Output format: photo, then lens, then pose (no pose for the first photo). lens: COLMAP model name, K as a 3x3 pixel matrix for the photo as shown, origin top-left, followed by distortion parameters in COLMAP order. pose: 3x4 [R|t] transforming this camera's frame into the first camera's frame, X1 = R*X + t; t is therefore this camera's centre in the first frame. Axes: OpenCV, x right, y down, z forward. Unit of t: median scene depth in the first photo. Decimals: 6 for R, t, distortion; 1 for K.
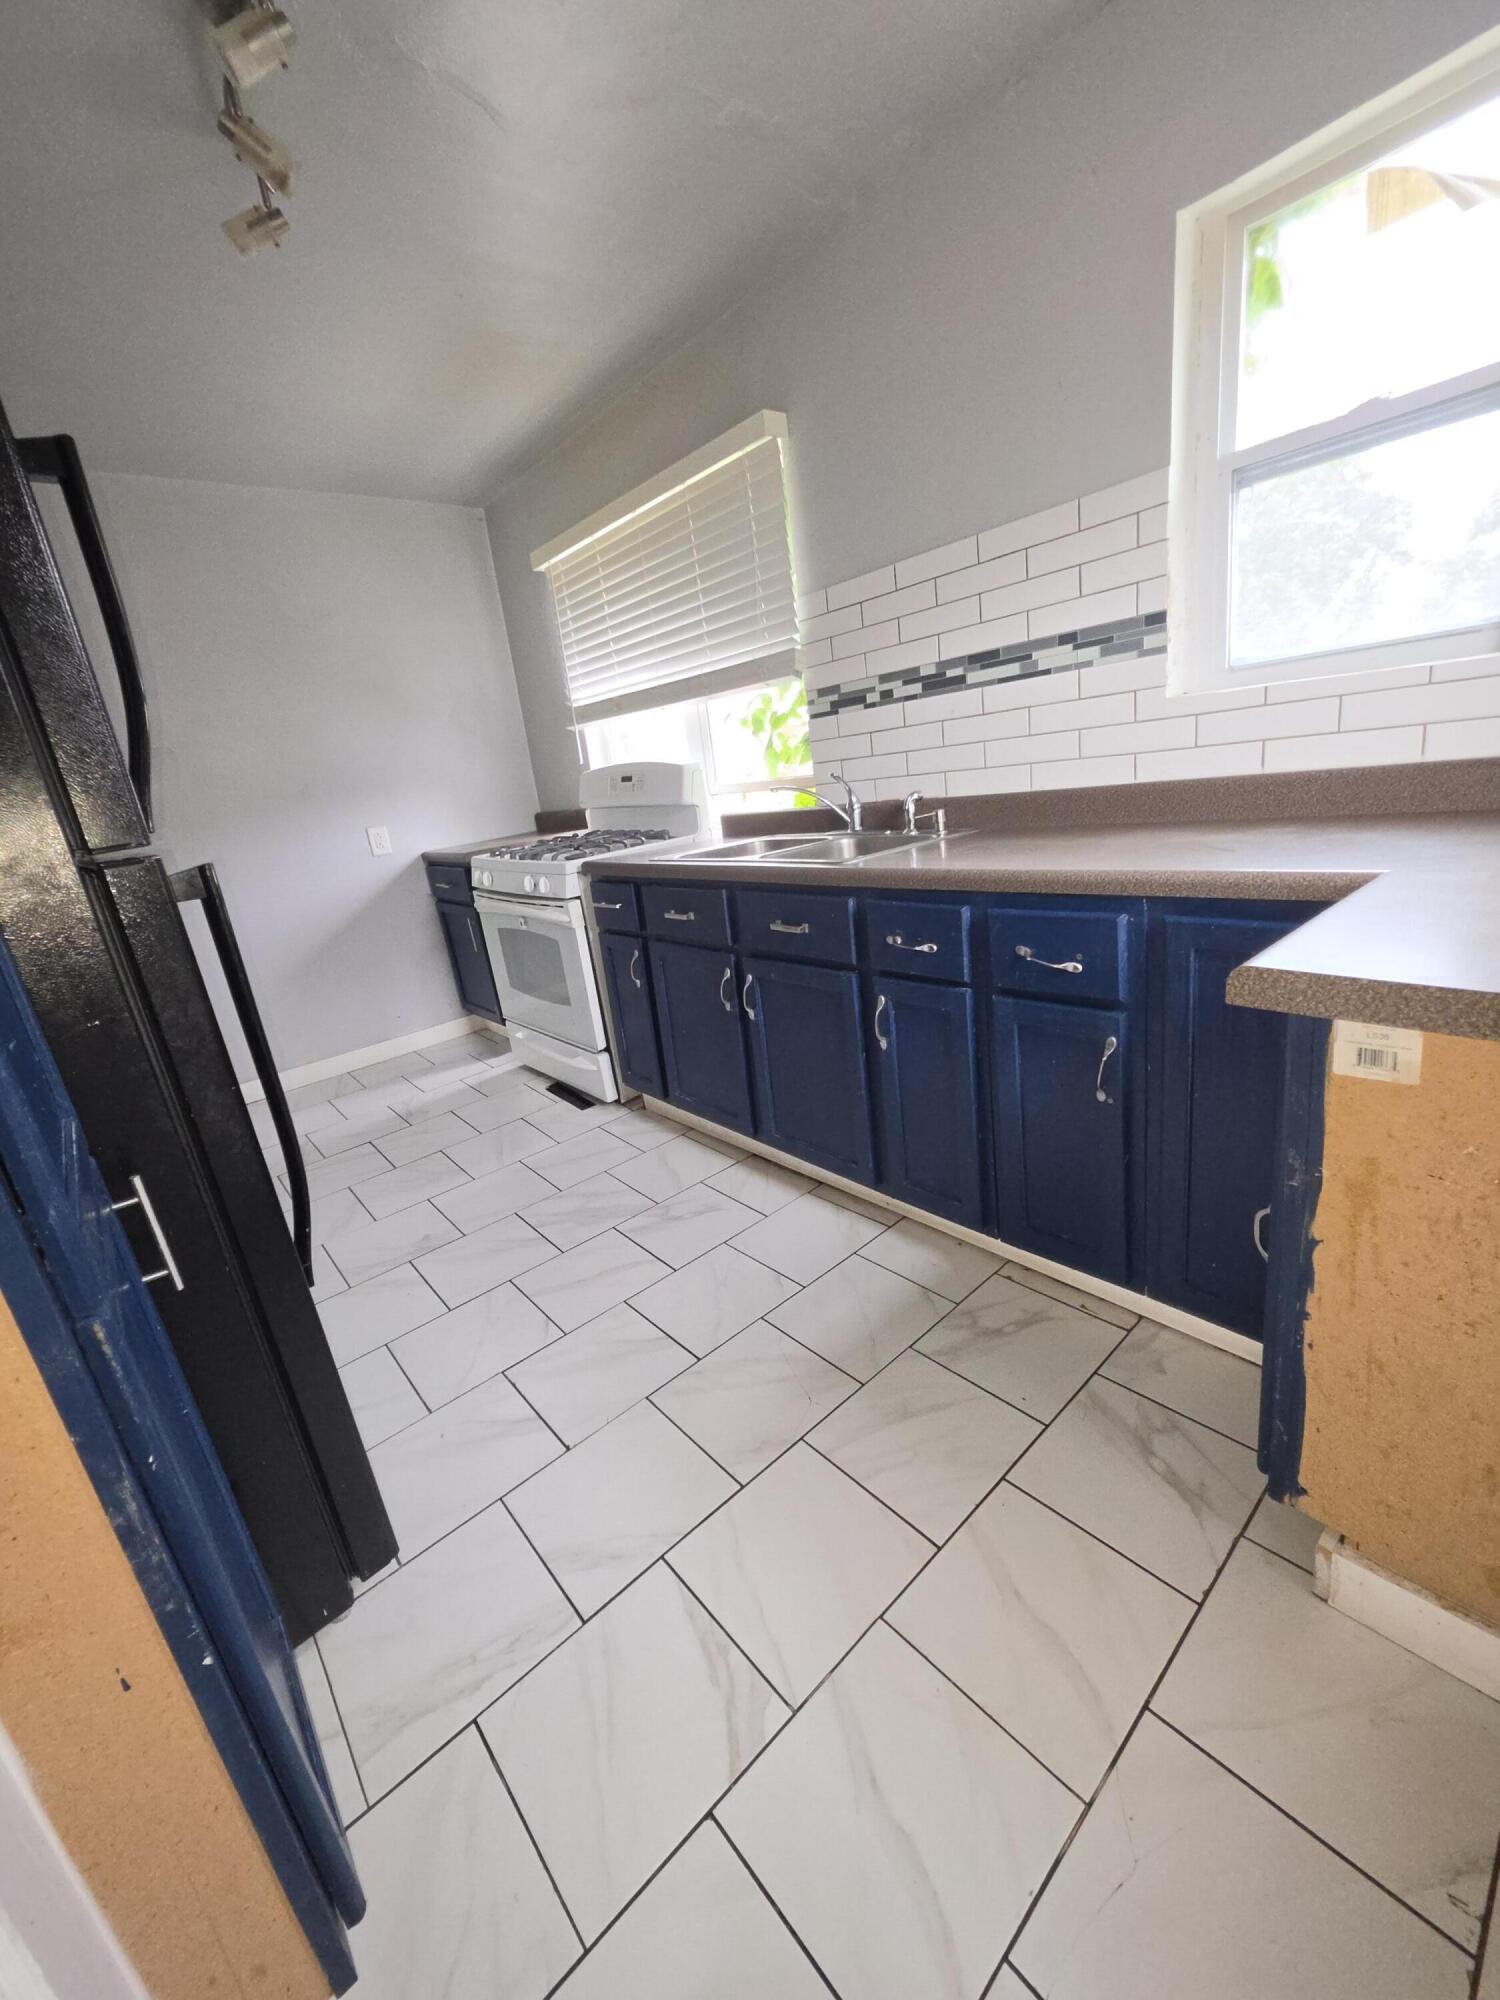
lens RADIAL K [[799.6, 0, 754.4], [0, 799.6, 998.0], [0, 0, 1]] dist [-0.002726, 0.000396]
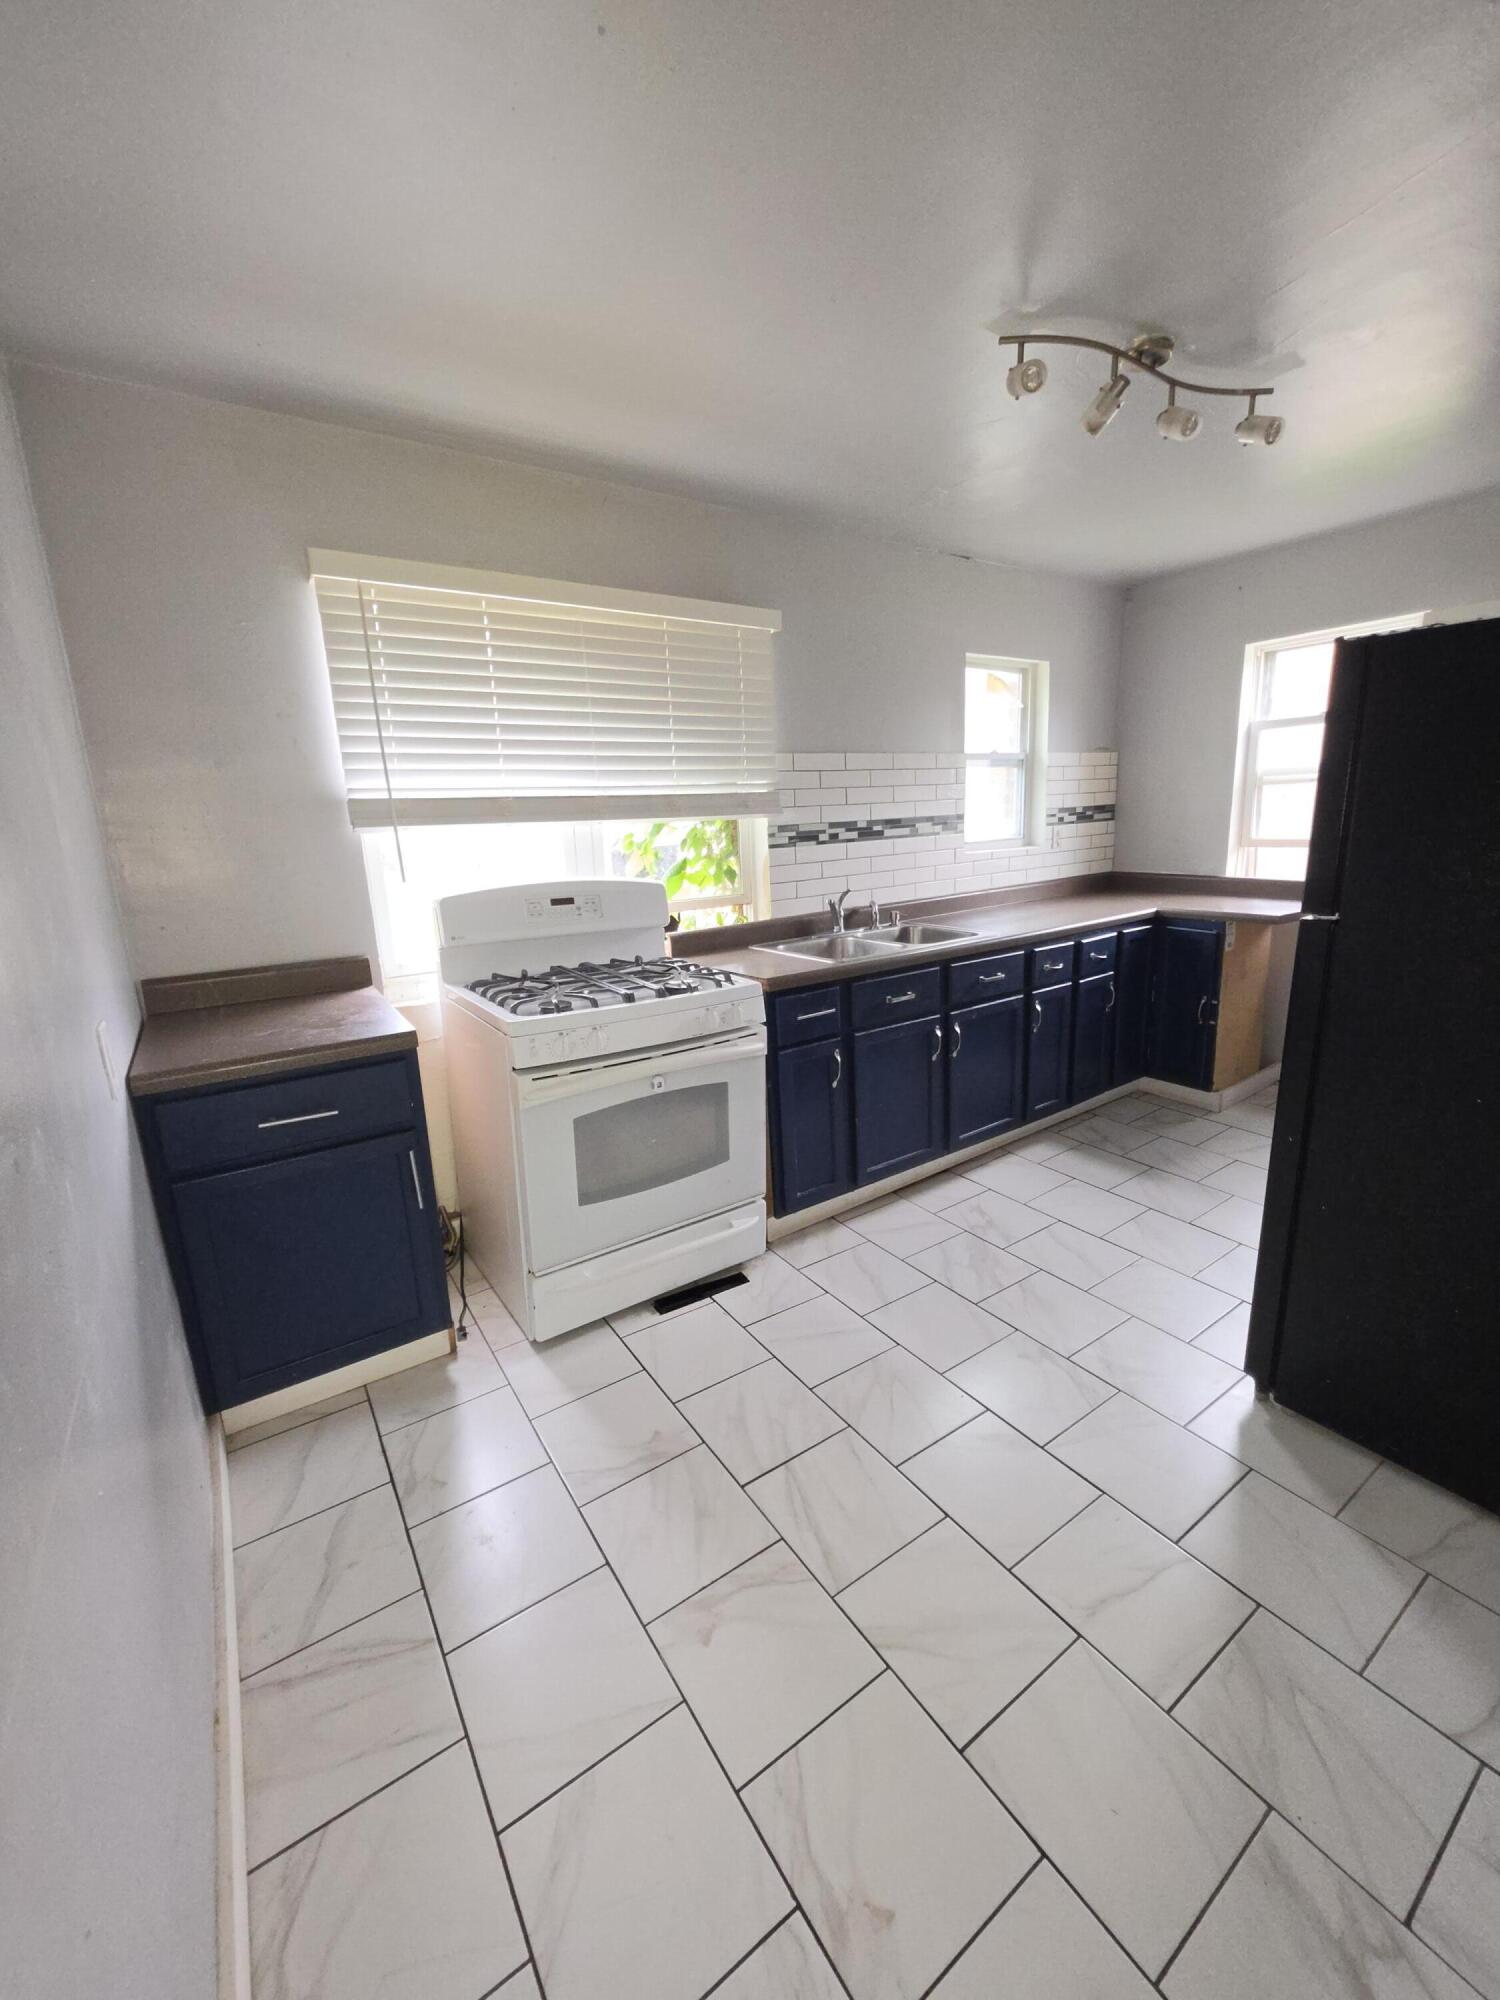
lens RADIAL K [[799.6, 0, 754.4], [0, 799.6, 998.0], [0, 0, 1]] dist [-0.002726, 0.000396]
pose [[0.118553, -0.106769, 0.987191, -1.268219], [0.306000, 0.949743, 0.065971, -0.242050], [-0.944621, 0.294260, 0.145266, 1.002486]]
